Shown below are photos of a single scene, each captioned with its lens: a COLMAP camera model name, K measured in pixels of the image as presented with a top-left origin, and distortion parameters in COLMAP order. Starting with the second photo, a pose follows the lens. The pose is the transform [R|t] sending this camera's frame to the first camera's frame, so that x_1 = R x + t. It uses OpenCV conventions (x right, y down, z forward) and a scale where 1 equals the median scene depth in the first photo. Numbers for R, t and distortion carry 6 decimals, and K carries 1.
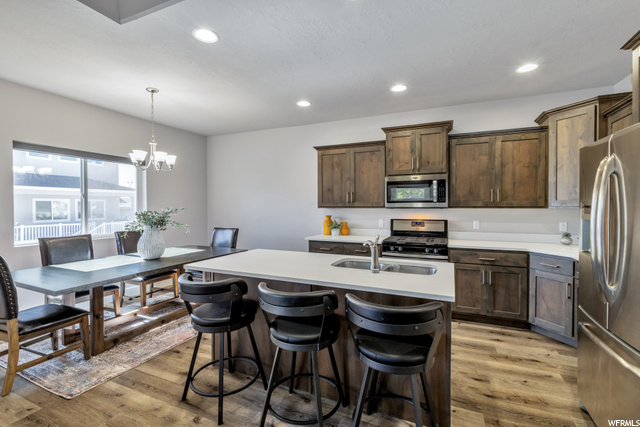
lens RADIAL K [[278.6, 0, 319.3], [0, 278.6, 208.2], [0, 0, 1]] dist [0.001491, 0.000079]
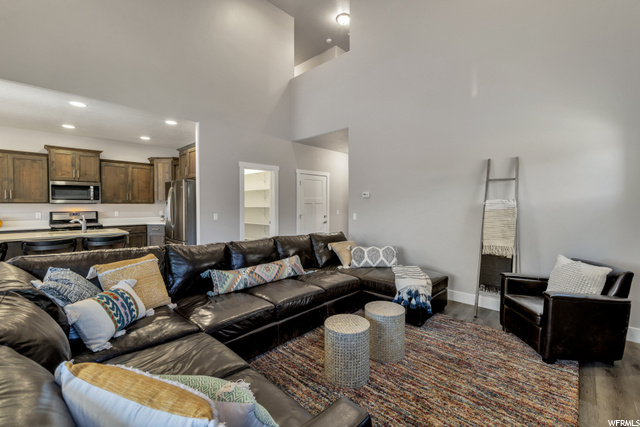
lens RADIAL K [[278.6, 0, 315.4], [0, 278.6, 209.7], [0, 0, 1]] dist [0.001491, 0.000079]
pose [[0.350303, -0.015103, 0.936515, -0.635680], [0.007029, 0.999884, 0.013496, 0.022609], [-0.936610, 0.001855, 0.350368, -0.766085]]
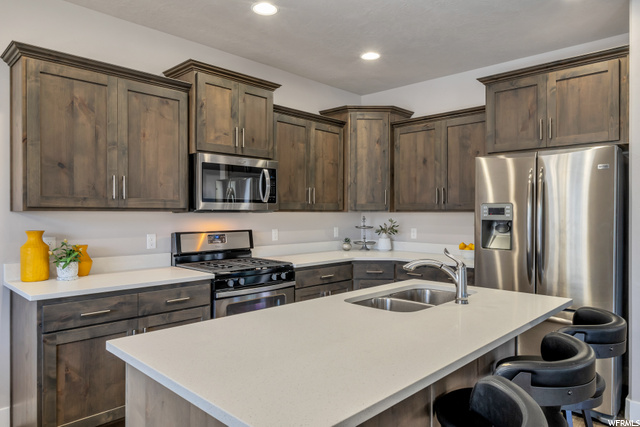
lens RADIAL K [[427.0, 0, 321.0], [0, 427.0, 215.3], [0, 0, 1]] dist [0.003705, 0.000194]
pose [[0.366279, -0.001681, 0.930503, -0.463536], [0.008887, 0.999959, -0.001692, 0.011475], [-0.930463, 0.008889, 0.366279, 0.510877]]
